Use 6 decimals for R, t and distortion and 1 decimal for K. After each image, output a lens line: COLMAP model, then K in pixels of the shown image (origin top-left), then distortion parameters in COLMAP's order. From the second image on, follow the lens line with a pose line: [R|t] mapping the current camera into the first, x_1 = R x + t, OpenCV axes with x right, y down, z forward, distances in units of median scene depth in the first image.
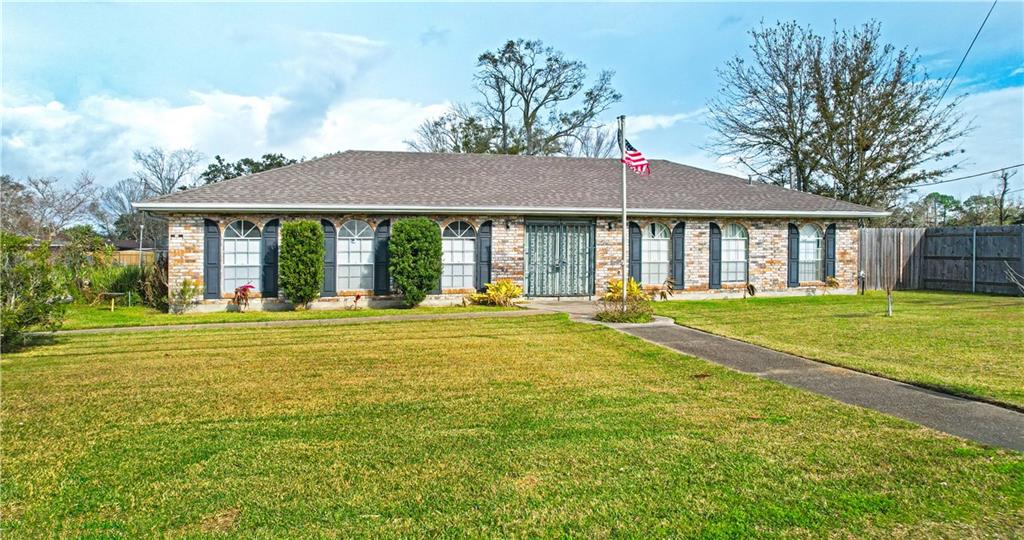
lens RADIAL K [[666.9, 0, 516.5], [0, 666.9, 275.3], [0, 0, 1]] dist [-0.078491, 0.013335]
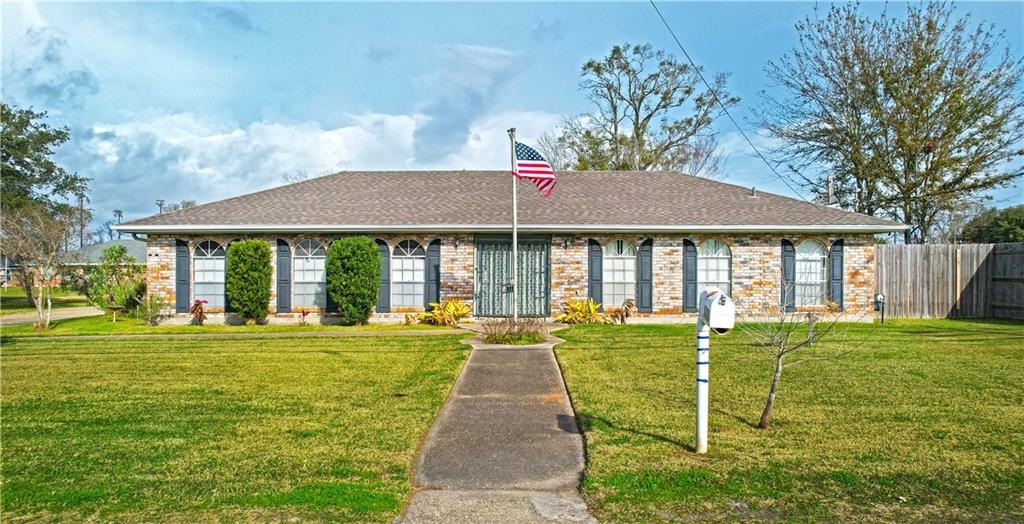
lens RADIAL K [[701.7, 0, 501.4], [0, 701.7, 296.6], [0, 0, 1]] dist [-0.067517, 0.007171]
pose [[0.970988, 0.012602, -0.238795, 0.273354], [-0.012258, 0.999921, 0.002924, -0.000683], [0.238813, 0.000088, 0.971066, 0.008466]]
